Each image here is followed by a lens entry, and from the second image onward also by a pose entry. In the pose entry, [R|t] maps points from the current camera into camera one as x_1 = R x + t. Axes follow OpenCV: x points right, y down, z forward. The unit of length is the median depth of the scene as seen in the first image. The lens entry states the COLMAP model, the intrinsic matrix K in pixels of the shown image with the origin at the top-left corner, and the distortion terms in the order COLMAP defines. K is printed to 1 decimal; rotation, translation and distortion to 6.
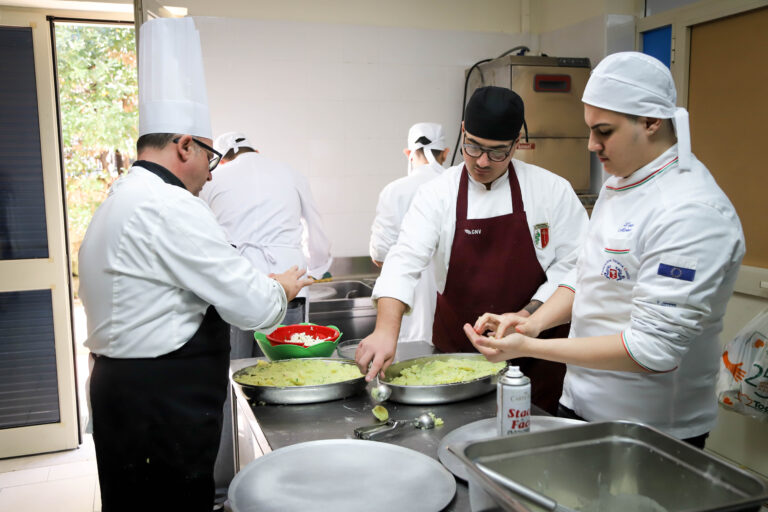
lens RADIAL K [[714.4, 0, 380.6], [0, 714.4, 257.7], [0, 0, 1]] dist [0.002172, 0.005679]
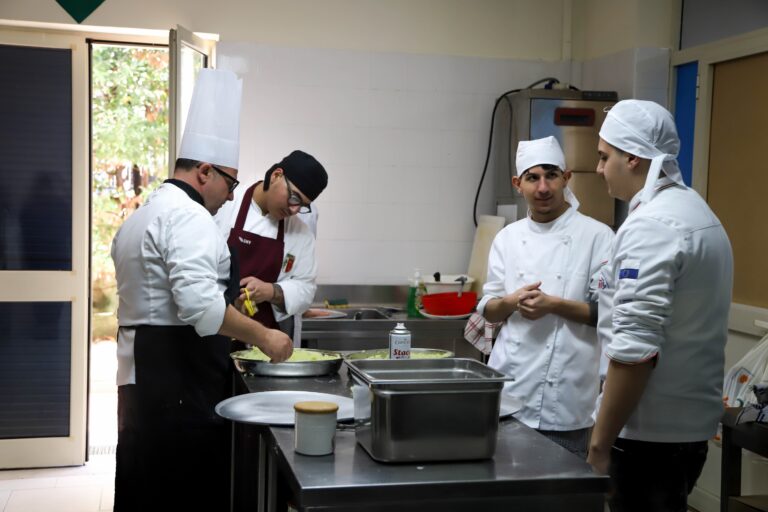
lens RADIAL K [[1054.0, 0, 385.5], [0, 1054.0, 252.6], [0, 0, 1]] dist [0.137428, -0.022163]
pose [[0.993355, 0.041843, -0.107216, 0.073713], [-0.049542, 0.996304, -0.070176, 0.030263], [0.103883, 0.075021, 0.991756, -0.239963]]
